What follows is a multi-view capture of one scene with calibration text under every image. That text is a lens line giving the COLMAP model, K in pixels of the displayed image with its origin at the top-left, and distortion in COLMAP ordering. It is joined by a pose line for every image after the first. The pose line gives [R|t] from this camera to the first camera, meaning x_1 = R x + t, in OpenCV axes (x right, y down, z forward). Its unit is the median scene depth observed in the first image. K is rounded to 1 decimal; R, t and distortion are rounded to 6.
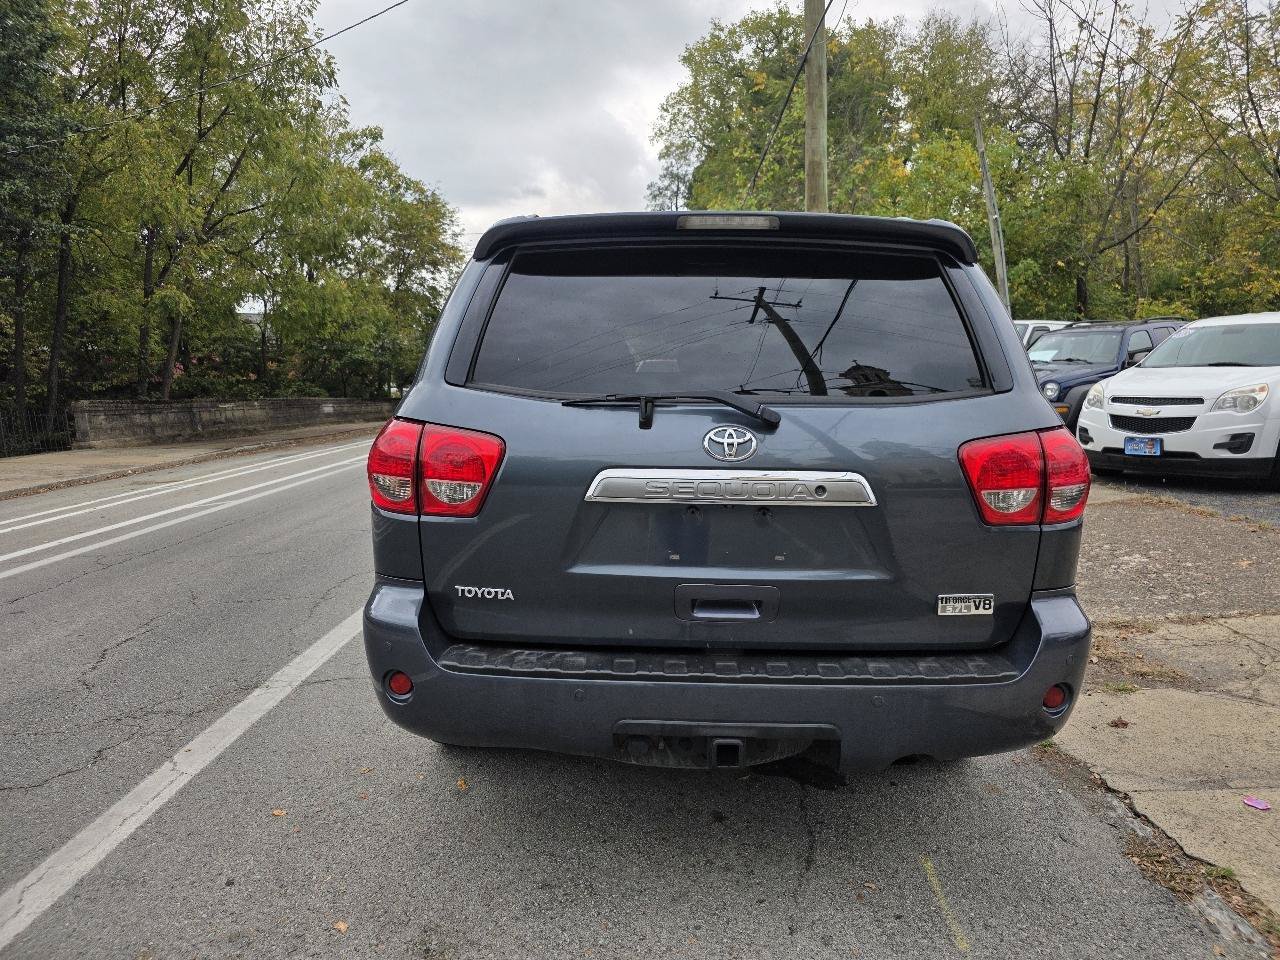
lens RADIAL K [[861.1, 0, 630.7], [0, 861.1, 480.8], [0, 0, 1]] dist [0.038065, -0.025423]
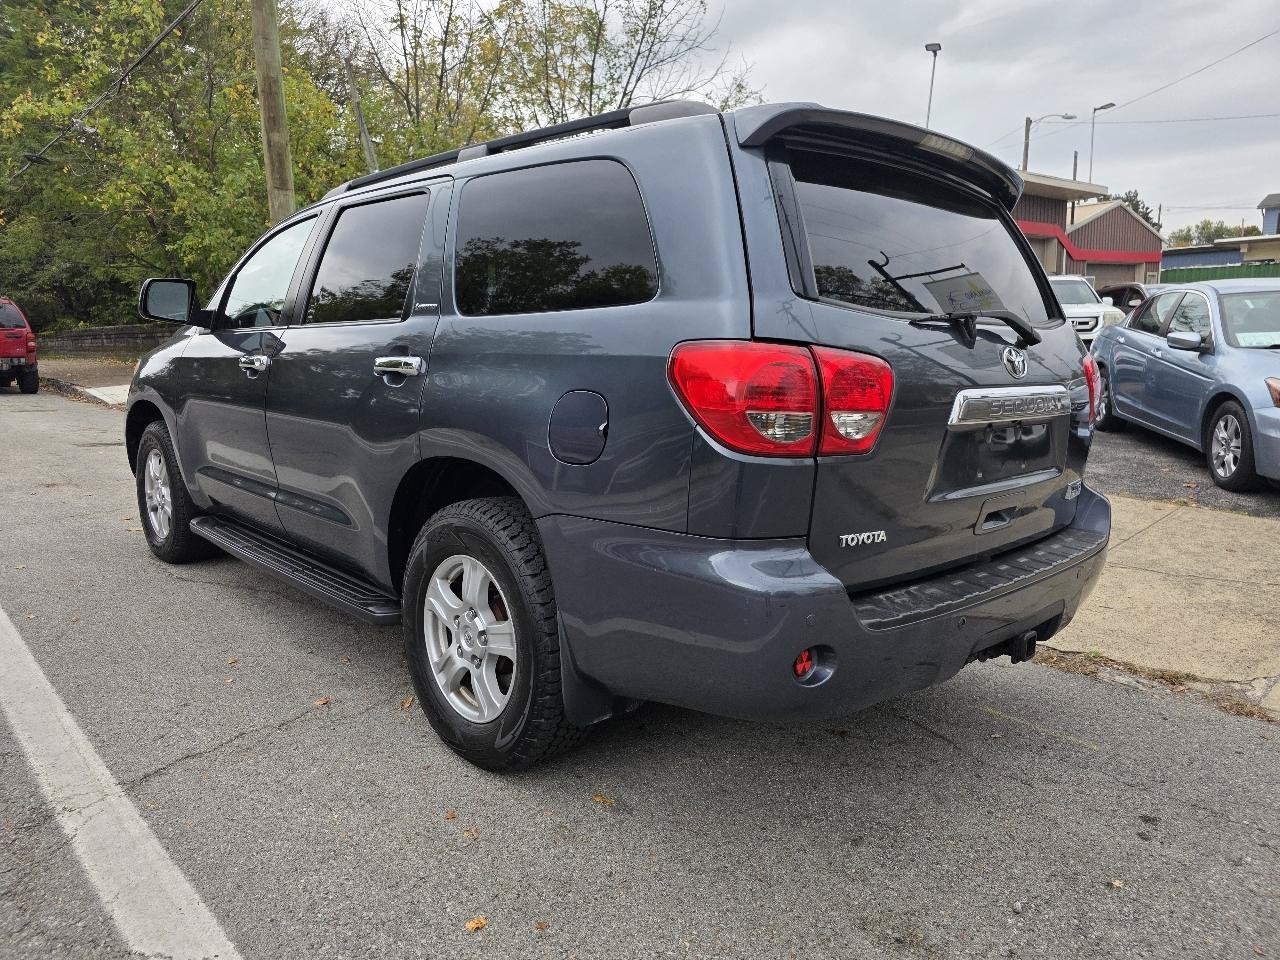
lens RADIAL K [[861.1, 0, 638.1], [0, 861.1, 487.8], [0, 0, 1]] dist [0.038065, -0.025423]
pose [[0.719559, -0.111970, 0.685345, -0.708567], [0.072866, 0.993641, 0.085835, -0.010797], [-0.690598, -0.011825, 0.723142, 0.394756]]
